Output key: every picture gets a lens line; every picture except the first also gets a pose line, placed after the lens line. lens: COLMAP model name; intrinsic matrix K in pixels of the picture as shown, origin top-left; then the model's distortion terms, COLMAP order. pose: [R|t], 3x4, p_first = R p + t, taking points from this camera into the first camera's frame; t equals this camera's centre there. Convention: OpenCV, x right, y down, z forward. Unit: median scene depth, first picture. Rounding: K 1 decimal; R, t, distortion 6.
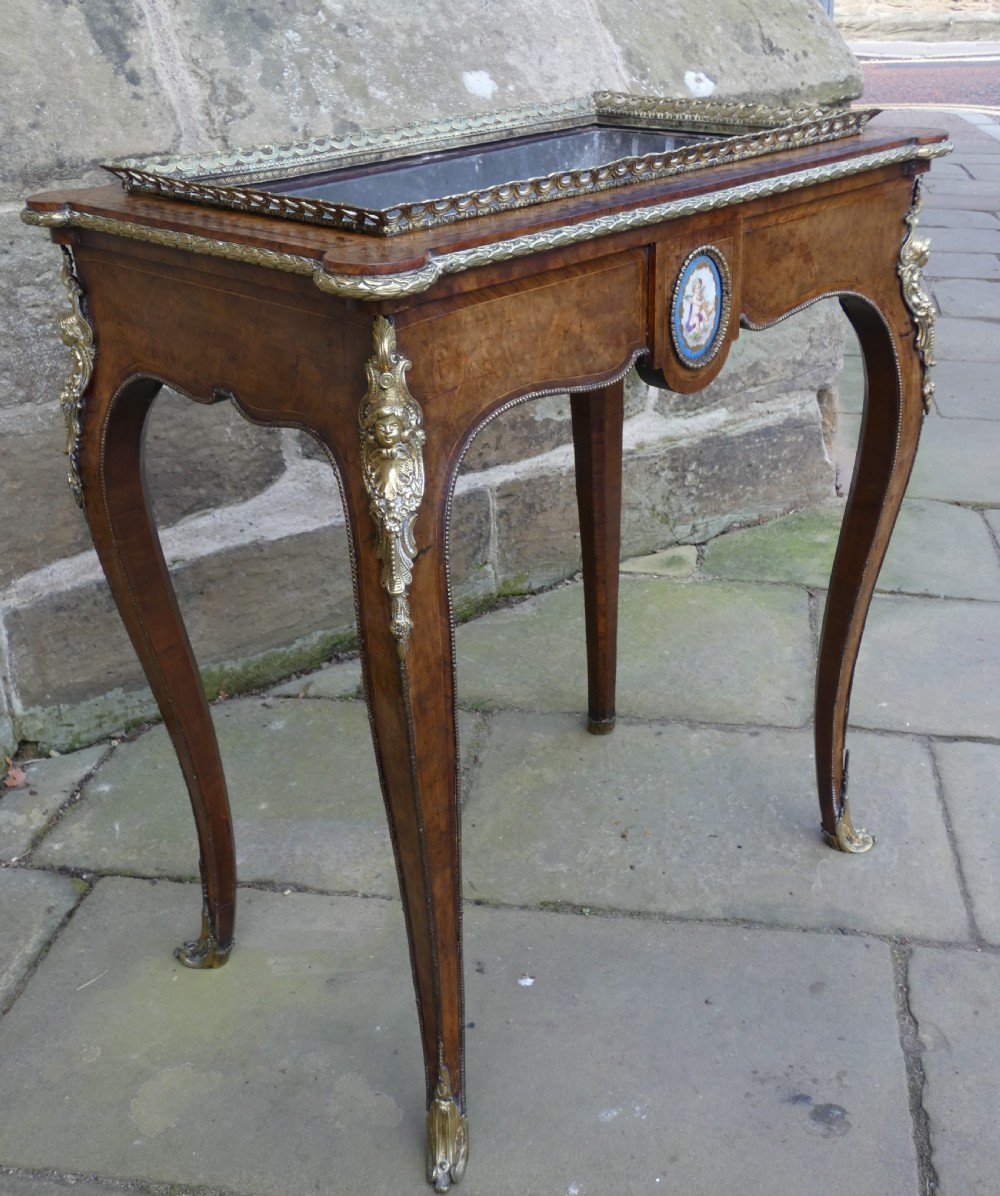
lens RADIAL K [[1400.3, 0, 493.5], [0, 1400.3, 538.1], [0, 0, 1]] dist [-0.007285, -0.005673]
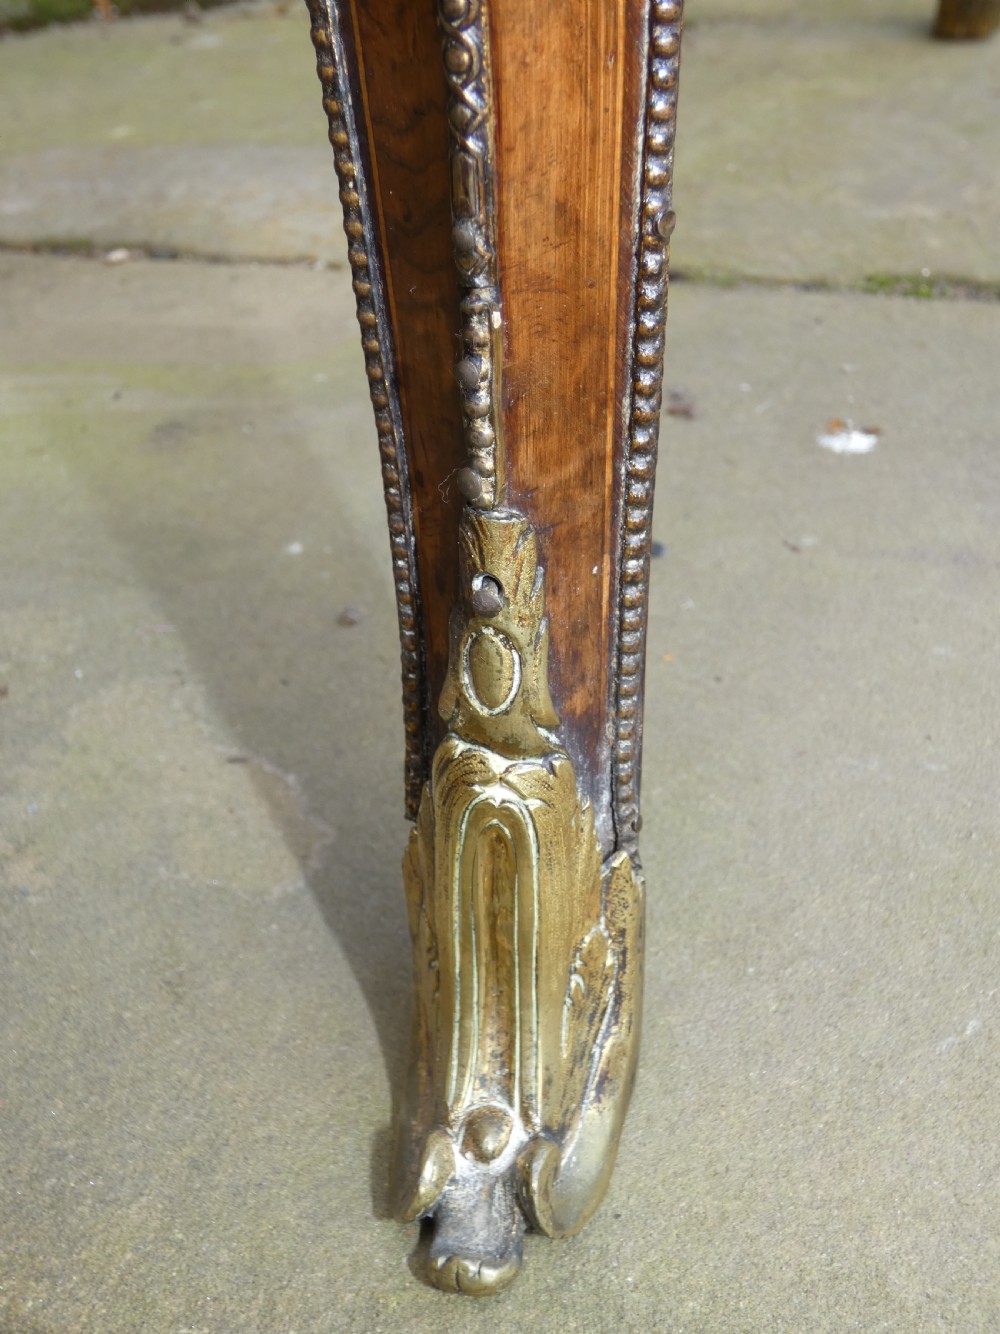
lens RADIAL K [[1400.3, 0, 493.5], [0, 1400.3, 673.3], [0, 0, 1]] dist [-0.008780, -0.011040]
pose [[0.994708, 0.050301, -0.089589, -0.022963], [-0.028840, 0.973601, 0.226429, 0.356200], [0.098614, -0.222647, 0.969899, 0.846016]]
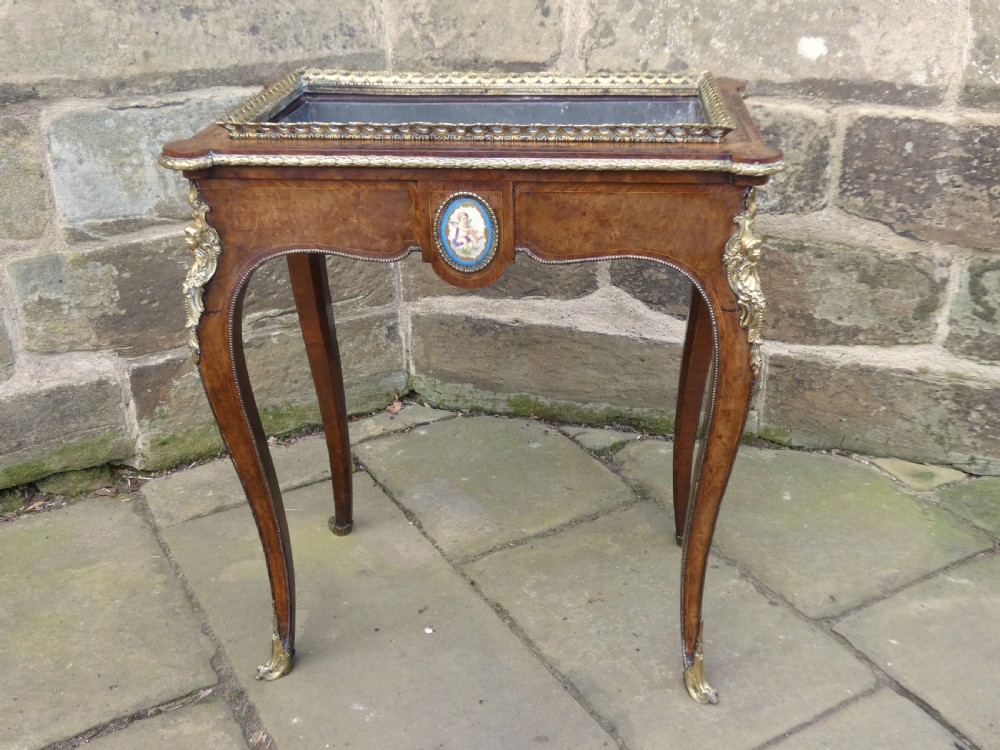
lens RADIAL K [[1077.9, 0, 511.8], [0, 1077.9, 380.1], [0, 0, 1]] dist [-0.008101, 0.015571]
pose [[0.647099, 0.358355, -0.672938, 0.931994], [-0.313055, 0.929699, 0.194051, -0.238824], [0.695169, 0.085096, 0.713792, 0.223142]]
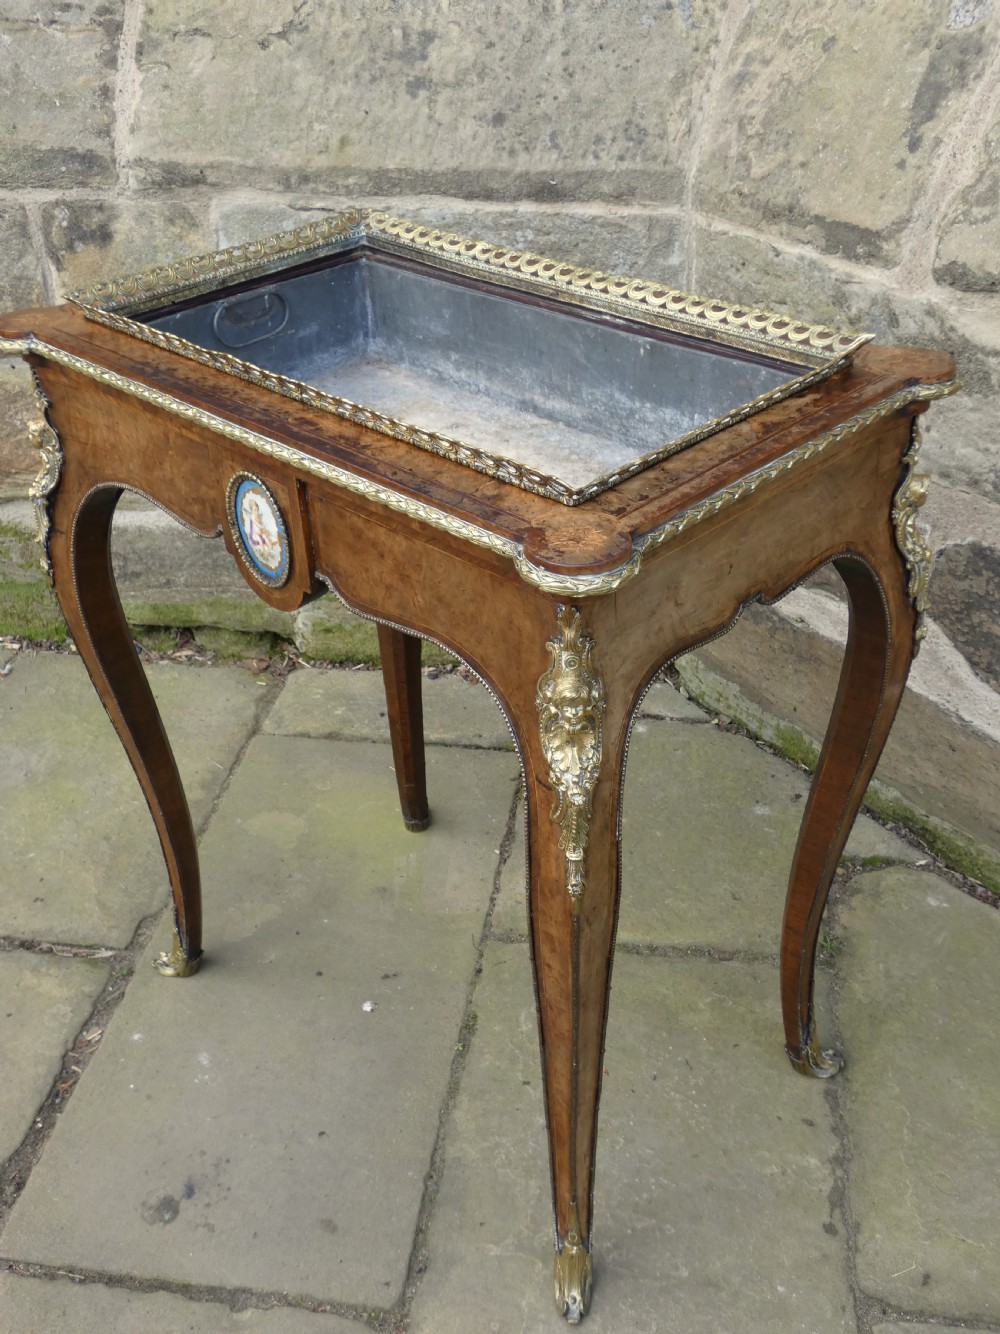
lens RADIAL K [[1404.0, 0, 484.1], [0, 1404.0, 671.4], [0, 0, 1]] dist [-0.010353, 0.018743]
pose [[0.013945, 0.572400, -0.819856, 0.950936], [-0.365028, 0.766260, 0.528772, -0.625236], [0.930892, 0.291897, 0.219628, 0.898131]]
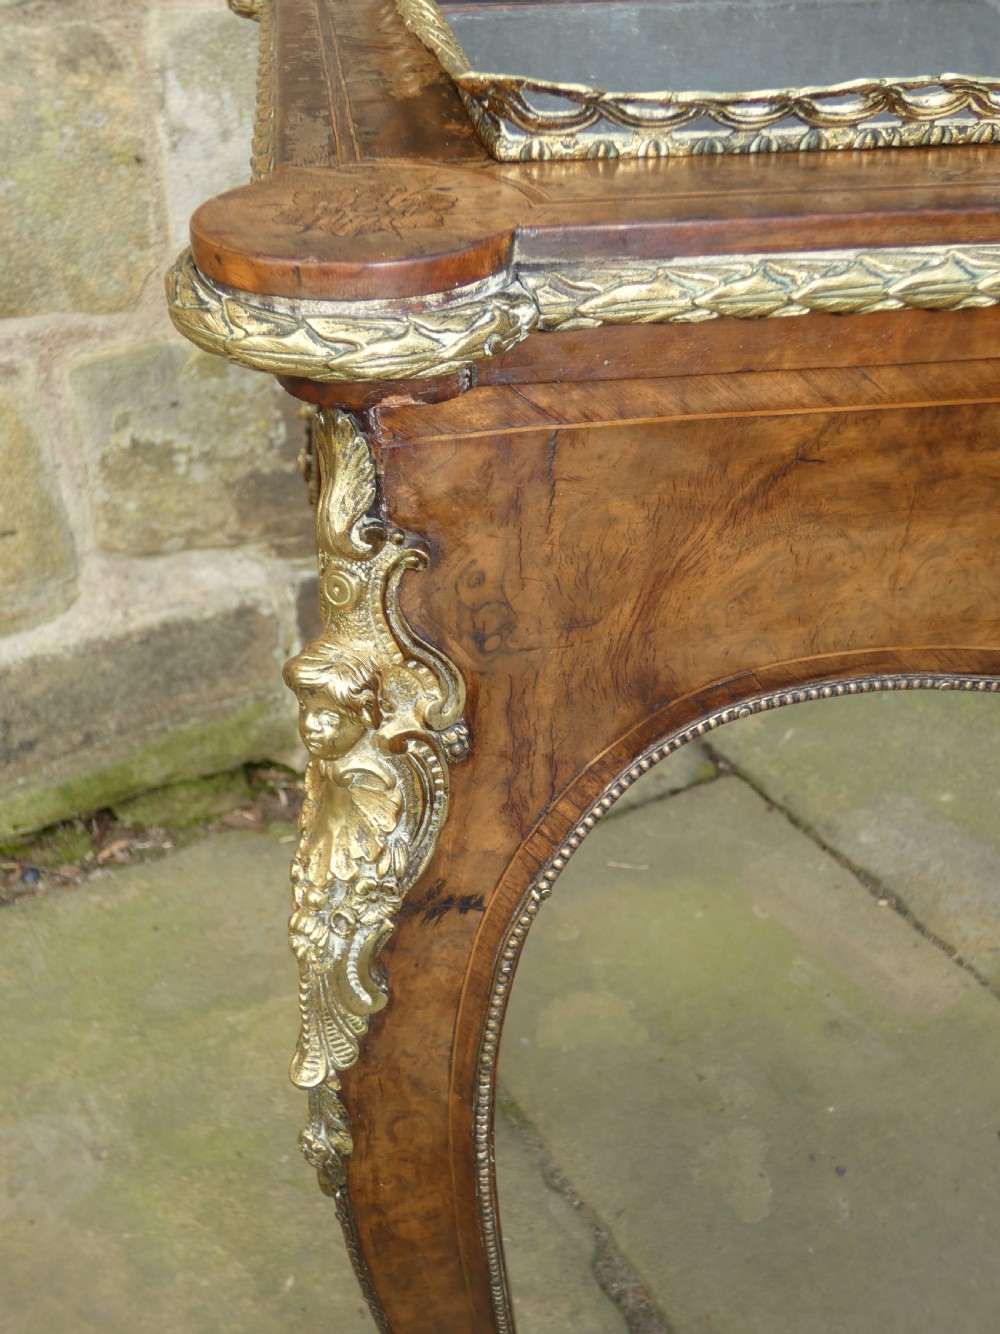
lens RADIAL K [[1400.3, 0, 493.5], [0, 1400.3, 673.3], [0, 0, 1]] dist [-0.008780, -0.011040]
pose [[0.632125, 0.446546, -0.633257, 0.211389], [-0.313046, 0.894755, 0.318457, -0.067577], [0.708816, -0.003066, 0.705386, 0.356784]]
